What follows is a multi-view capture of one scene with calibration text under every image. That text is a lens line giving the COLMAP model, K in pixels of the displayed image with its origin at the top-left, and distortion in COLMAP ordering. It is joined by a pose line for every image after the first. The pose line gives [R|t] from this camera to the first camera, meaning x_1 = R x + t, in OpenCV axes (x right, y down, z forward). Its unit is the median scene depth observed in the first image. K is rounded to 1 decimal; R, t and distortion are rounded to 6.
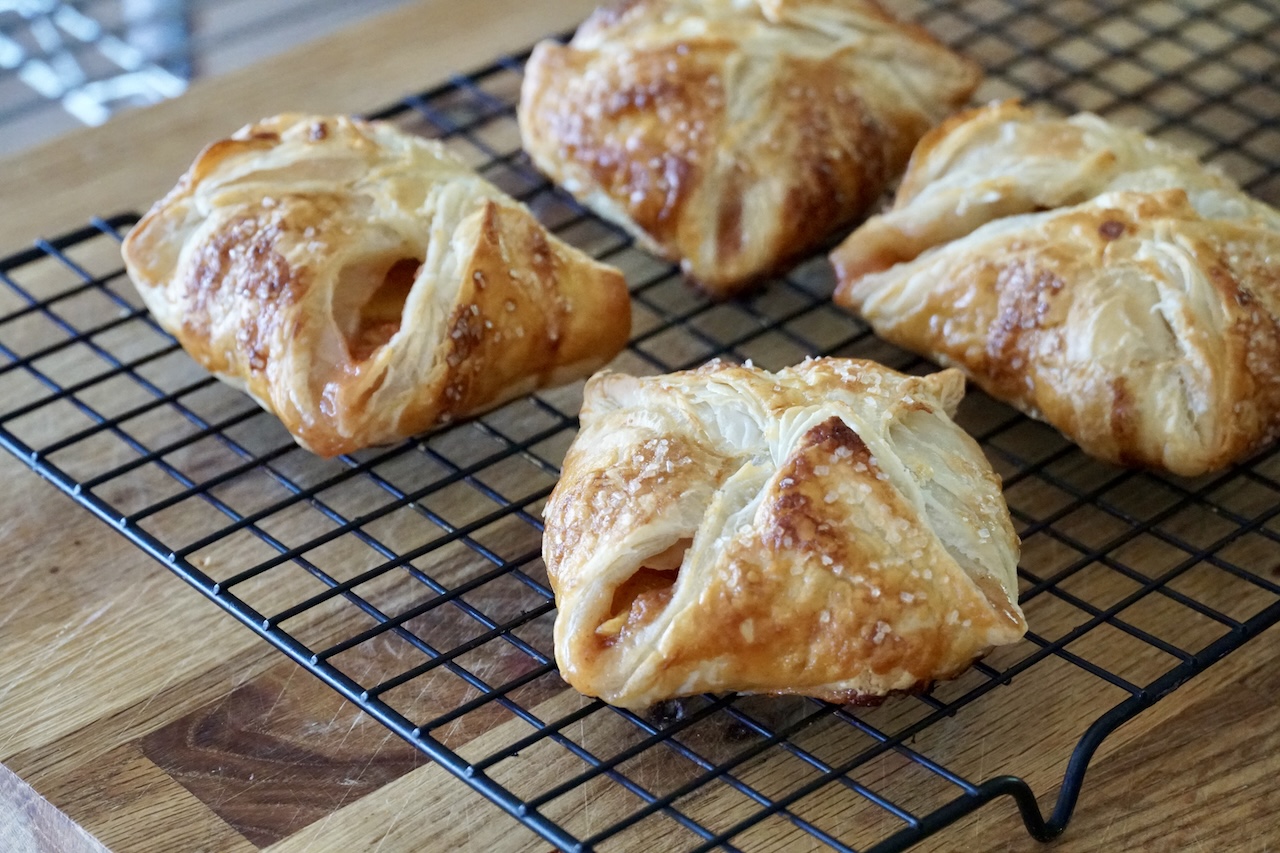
lens RADIAL K [[3801.8, 0, 662.3], [0, 3801.8, 451.0], [0, 0, 1]] dist [0.068944, 0.000000]
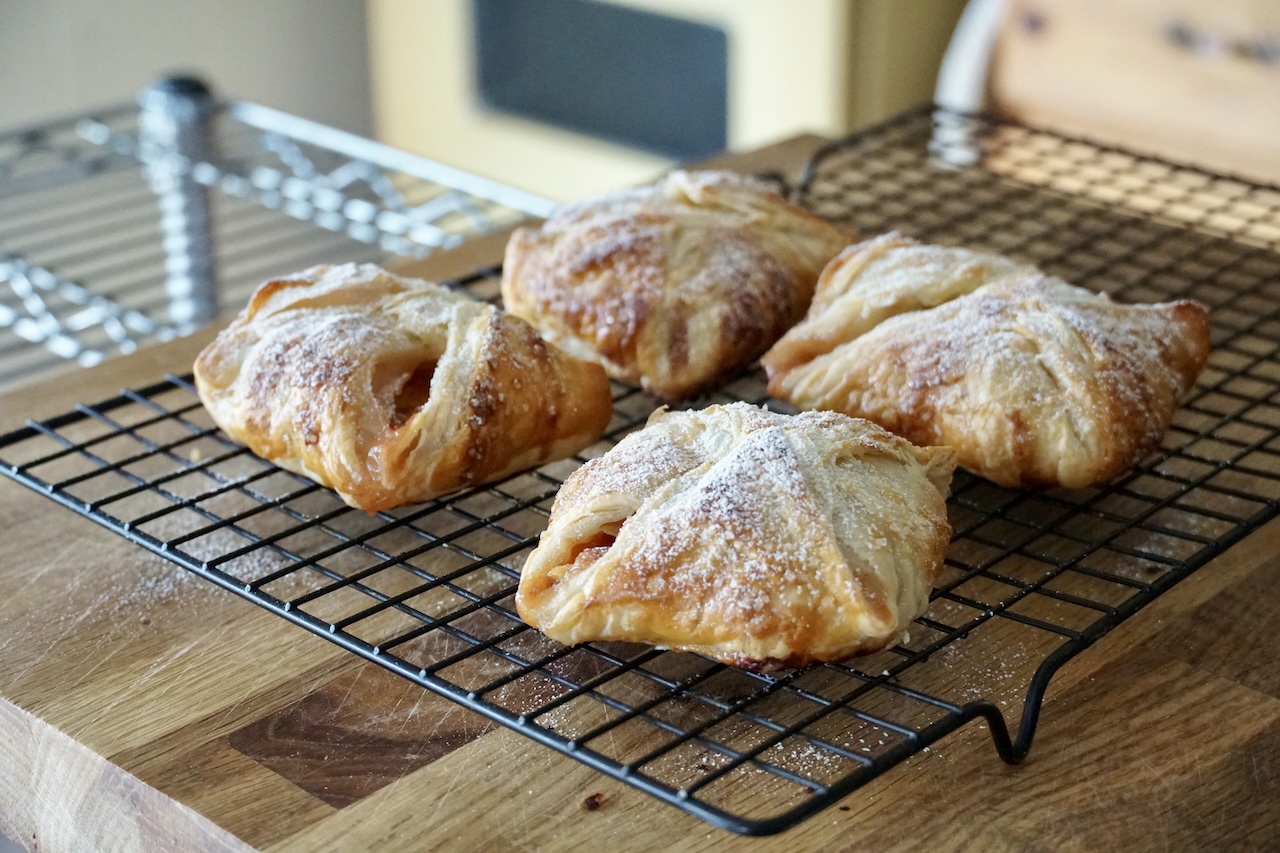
lens RADIAL K [[2391.4, 0, 648.4], [0, 2391.4, 433.6], [0, 0, 1]] dist [0.043886, 0.000000]
pose [[0.996384, -0.053224, 0.066235, -0.050288], [0.063754, 0.983607, -0.168677, 0.111211], [-0.056171, 0.172290, 0.983443, 0.247060]]
